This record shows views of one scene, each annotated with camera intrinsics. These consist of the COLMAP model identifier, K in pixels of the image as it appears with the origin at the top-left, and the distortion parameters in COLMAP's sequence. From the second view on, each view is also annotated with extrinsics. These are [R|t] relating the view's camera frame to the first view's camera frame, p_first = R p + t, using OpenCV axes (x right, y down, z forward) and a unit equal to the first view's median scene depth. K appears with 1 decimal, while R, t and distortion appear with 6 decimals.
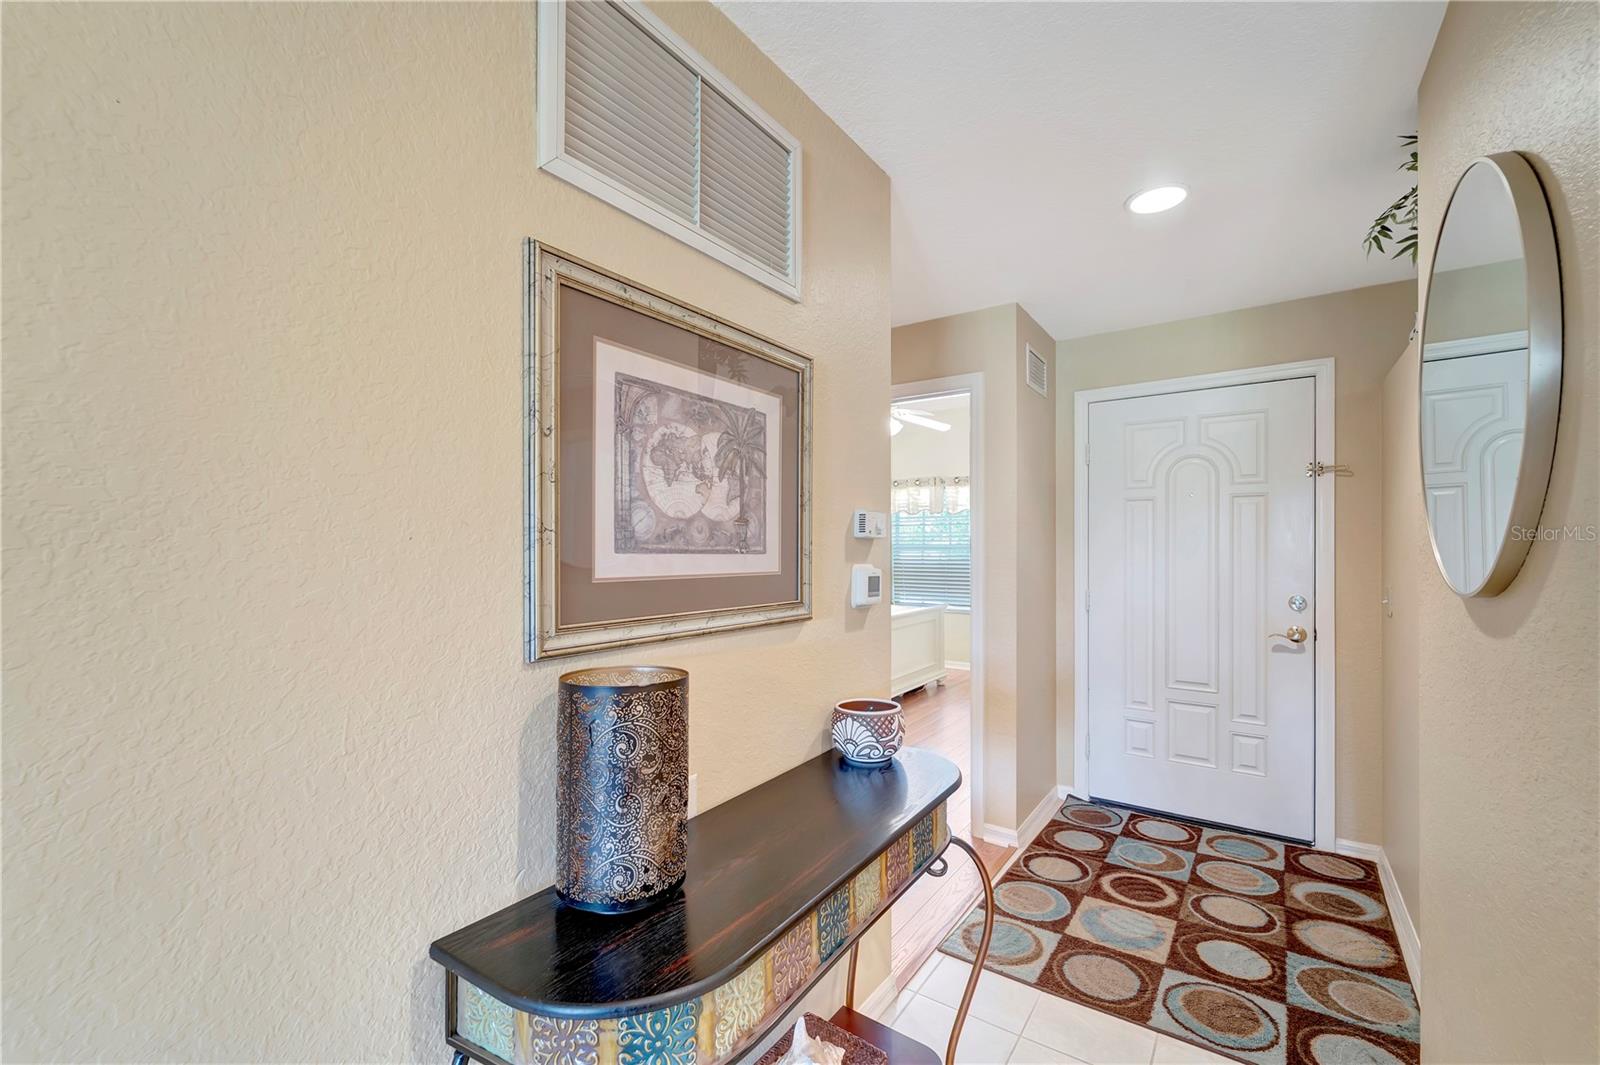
lens RADIAL K [[652.7, 0, 800.3], [0, 652.7, 548.1], [0, 0, 1]] dist [0.011929, -0.007406]
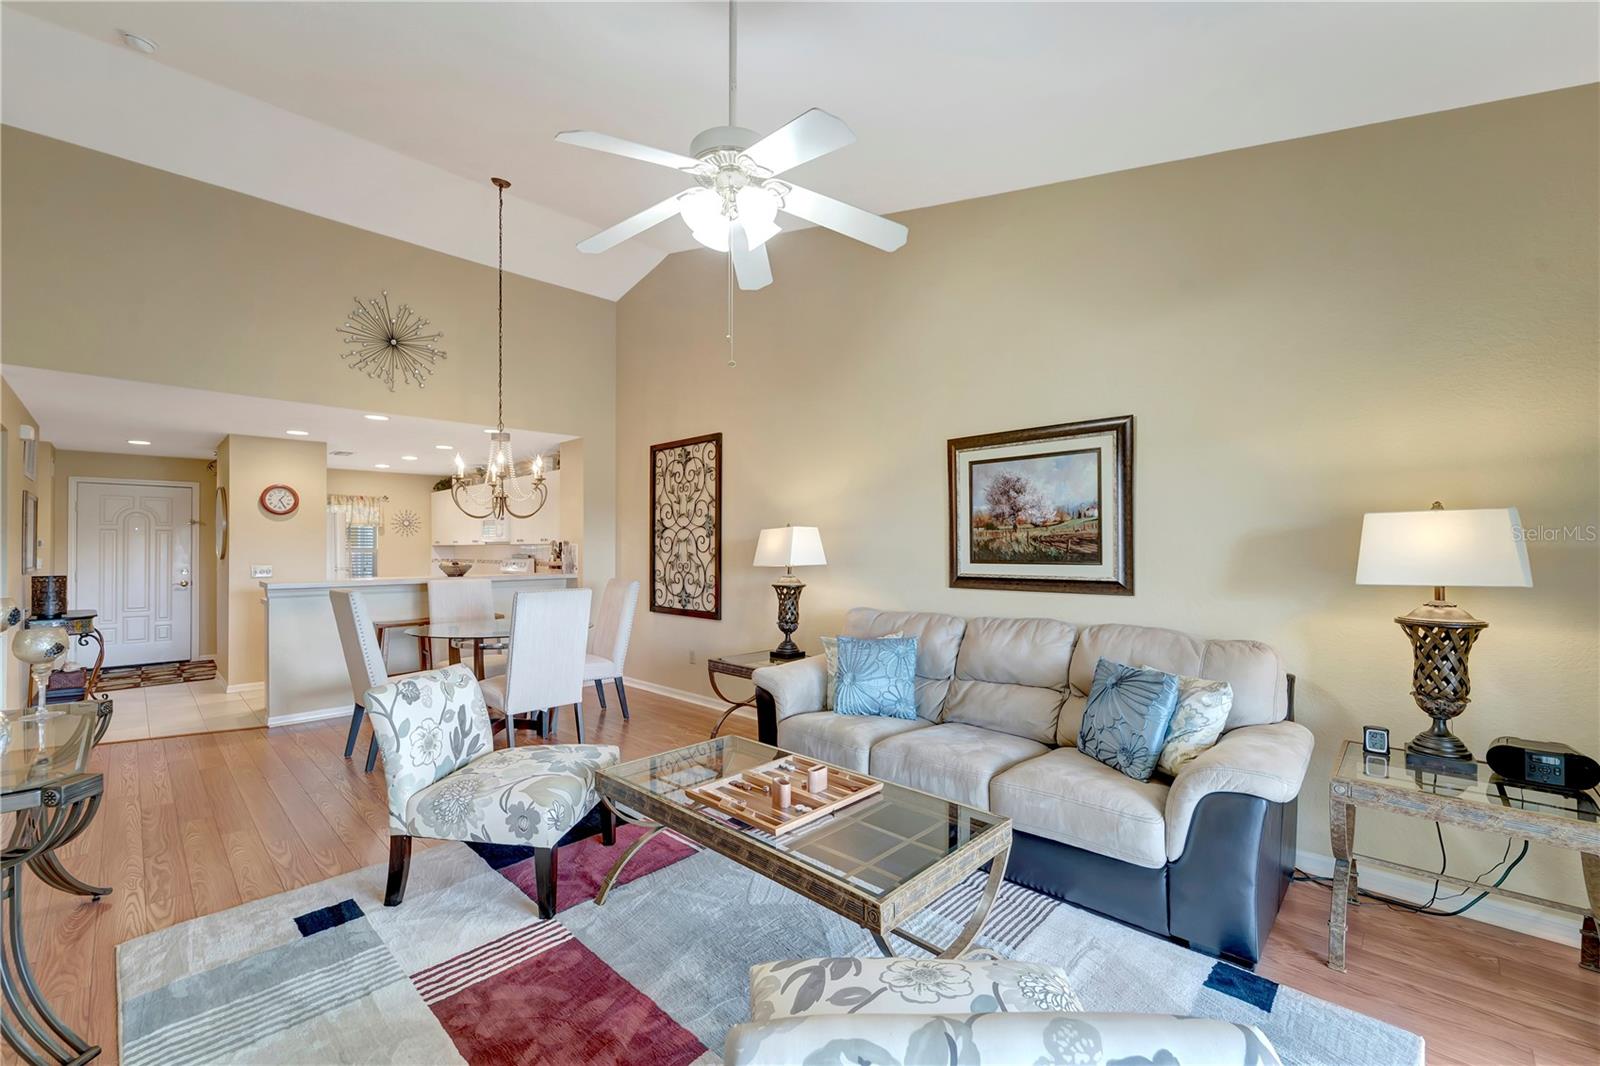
lens RADIAL K [[644.4, 0, 798.6], [0, 644.4, 546.2], [0, 0, 1]] dist [-0.002787, -0.000354]
pose [[0.147961, 0.004458, 0.988983, -1.885083], [0.002620, 0.999985, -0.004900, -0.000636], [-0.988990, 0.003316, 0.147947, -2.401655]]
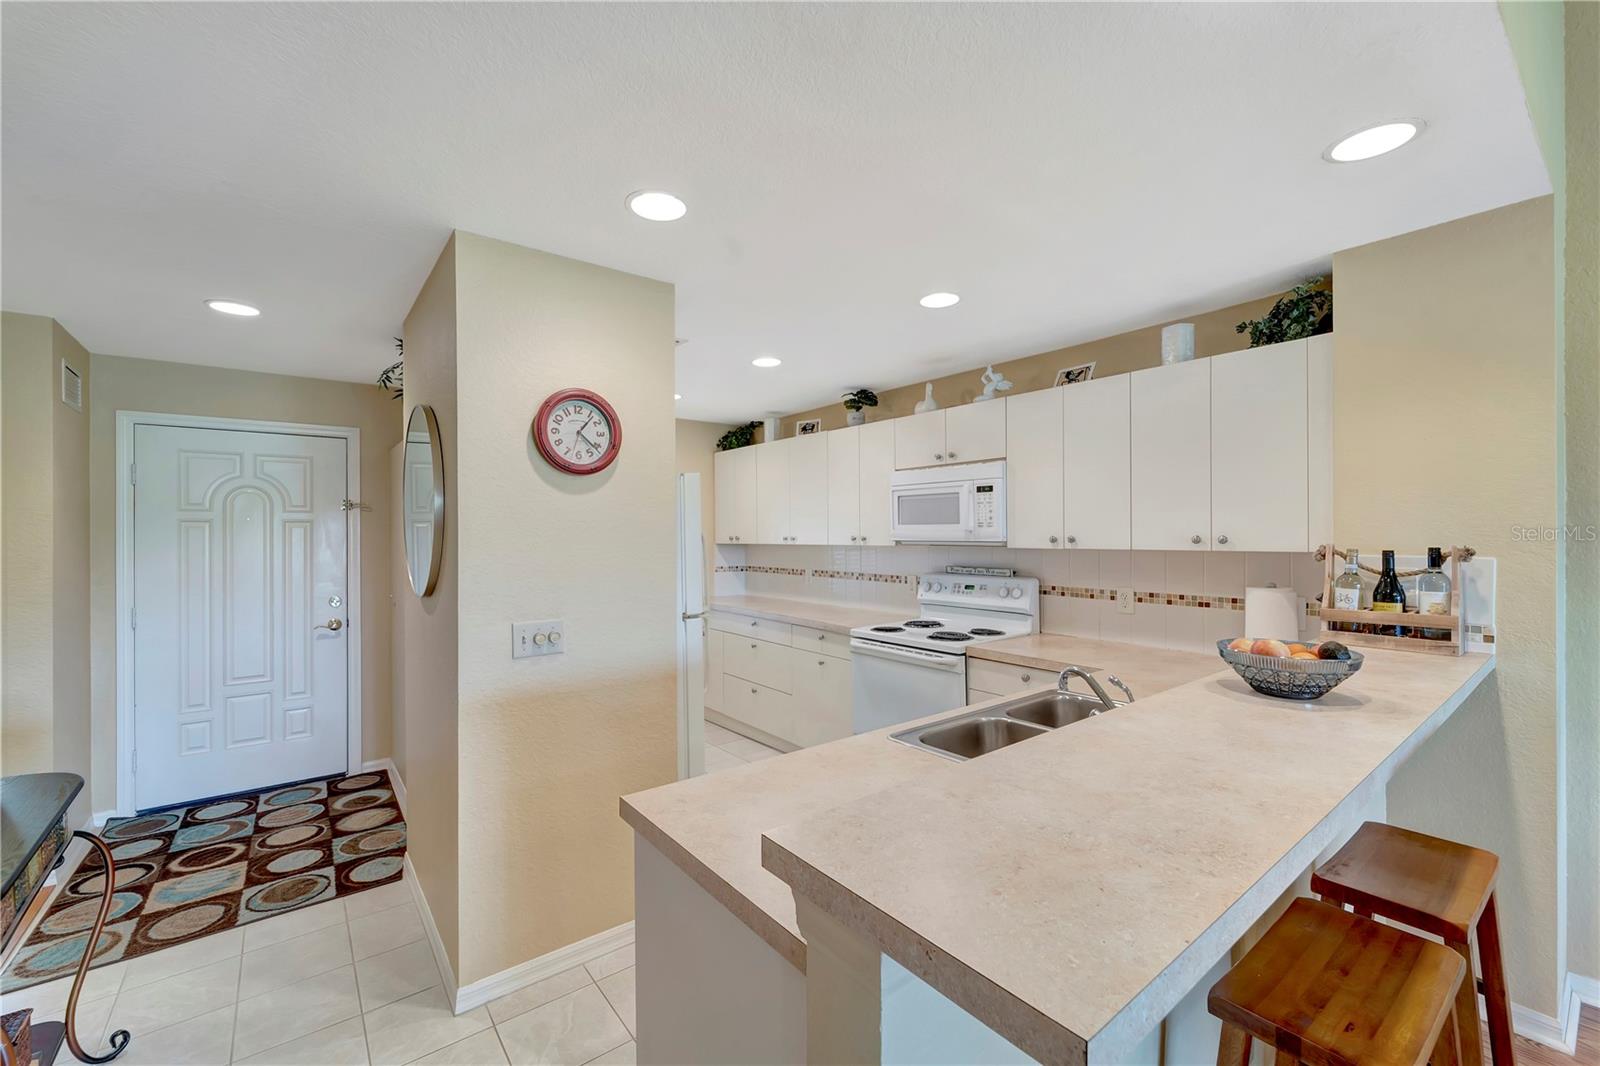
lens RADIAL K [[650.2, 0, 800.0], [0, 650.2, 533.0], [0, 0, 1]] dist [-0.000880, -0.000398]
pose [[0.284507, 0.001816, 0.958672, -0.345287], [0.006941, 0.999968, -0.003954, -0.060648], [-0.958649, 0.007779, 0.284485, -0.411680]]
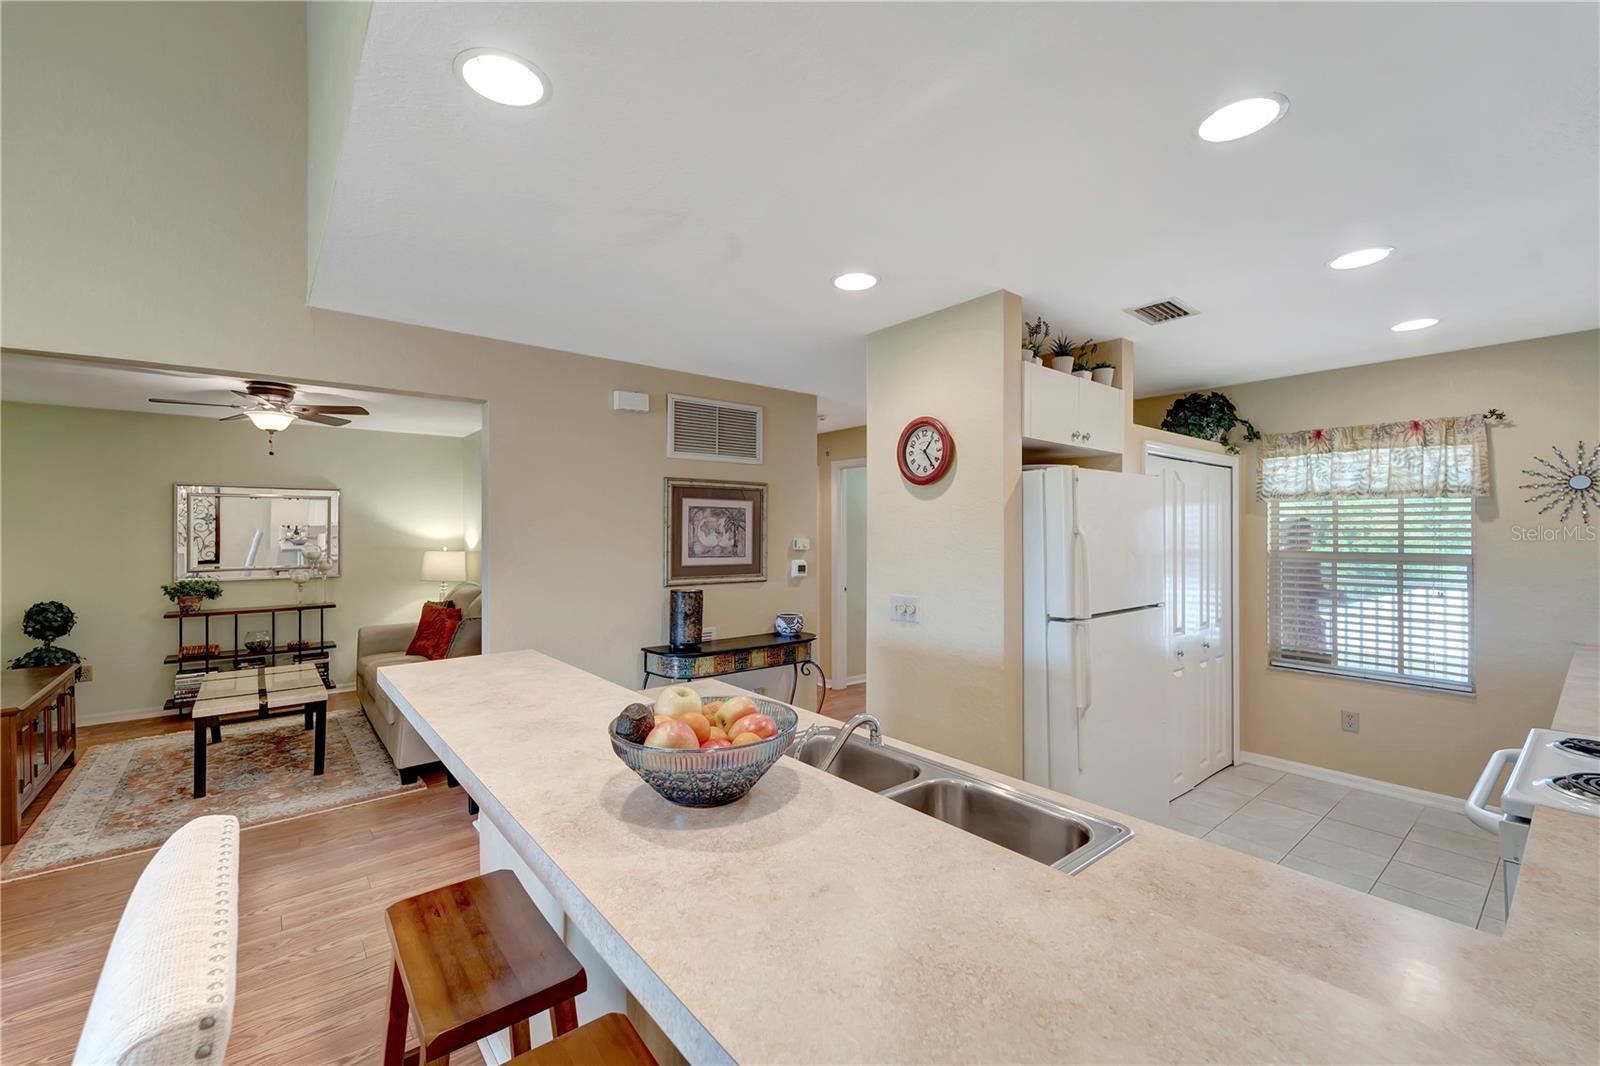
lens RADIAL K [[669.9, 0, 803.5], [0, 669.9, 524.3], [0, 0, 1]] dist [0.001140, 0.000088]
pose [[0.965226, 0.000243, -0.261415, 0.596345], [-0.003160, 0.999937, -0.010740, -0.064439], [0.261396, 0.011193, 0.965167, -1.100508]]
